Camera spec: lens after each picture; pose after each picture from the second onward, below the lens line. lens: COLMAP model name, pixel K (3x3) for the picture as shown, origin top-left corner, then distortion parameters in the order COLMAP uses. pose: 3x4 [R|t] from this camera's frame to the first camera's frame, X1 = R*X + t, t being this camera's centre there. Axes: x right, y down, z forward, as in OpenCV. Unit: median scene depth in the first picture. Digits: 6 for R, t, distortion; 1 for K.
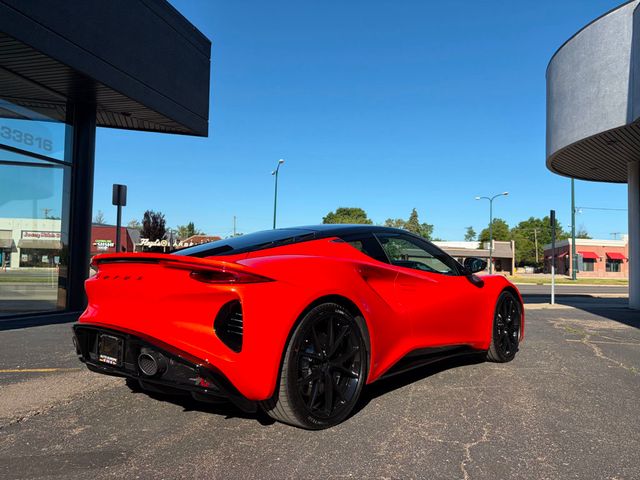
lens RADIAL K [[484.7, 0, 321.1], [0, 484.7, 242.0], [0, 0, 1]] dist [0.030348, -0.035286]
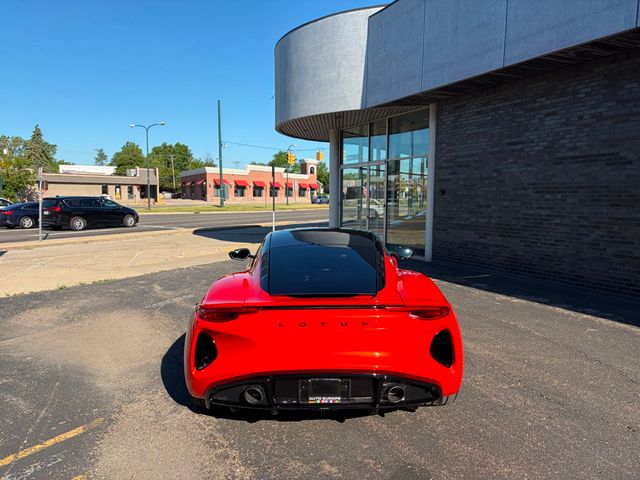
lens RADIAL K [[484.7, 0, 321.0], [0, 484.7, 245.3], [0, 0, 1]] dist [0.030348, -0.035286]
pose [[0.743149, -0.084161, 0.663812, -0.037075], [-0.026070, 0.987664, 0.154405, -0.008710], [-0.668618, -0.132052, 0.731787, 0.008372]]
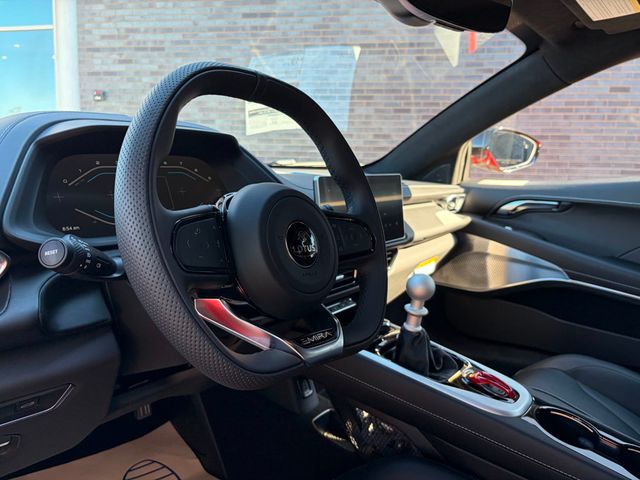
lens RADIAL K [[484.7, 0, 317.8], [0, 484.7, 238.7], [0, 0, 1]] dist [0.030348, -0.035286]
pose [[-0.100215, -0.158243, 0.982301, -0.001971], [-0.083134, 0.985151, 0.150221, 0.003654], [-0.991487, -0.066608, -0.111882, 0.058769]]
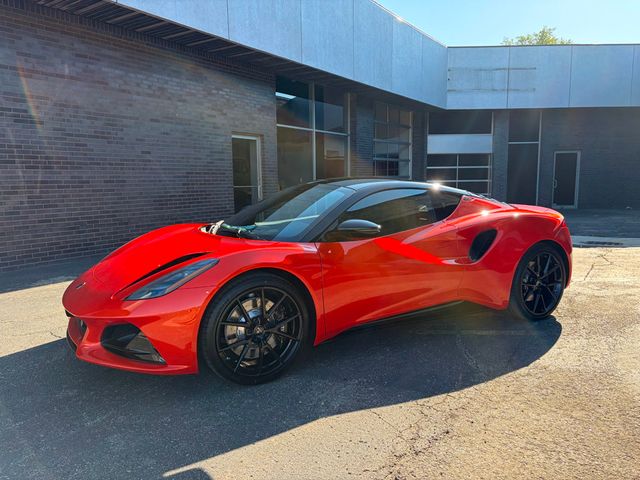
lens RADIAL K [[484.7, 0, 328.4], [0, 484.7, 235.7], [0, 0, 1]] dist [0.030348, -0.035286]
pose [[-0.954223, -0.043150, 0.295968, -0.010224], [-0.024539, 0.997497, 0.066314, 0.001096], [-0.298089, 0.056016, -0.952893, 0.101575]]
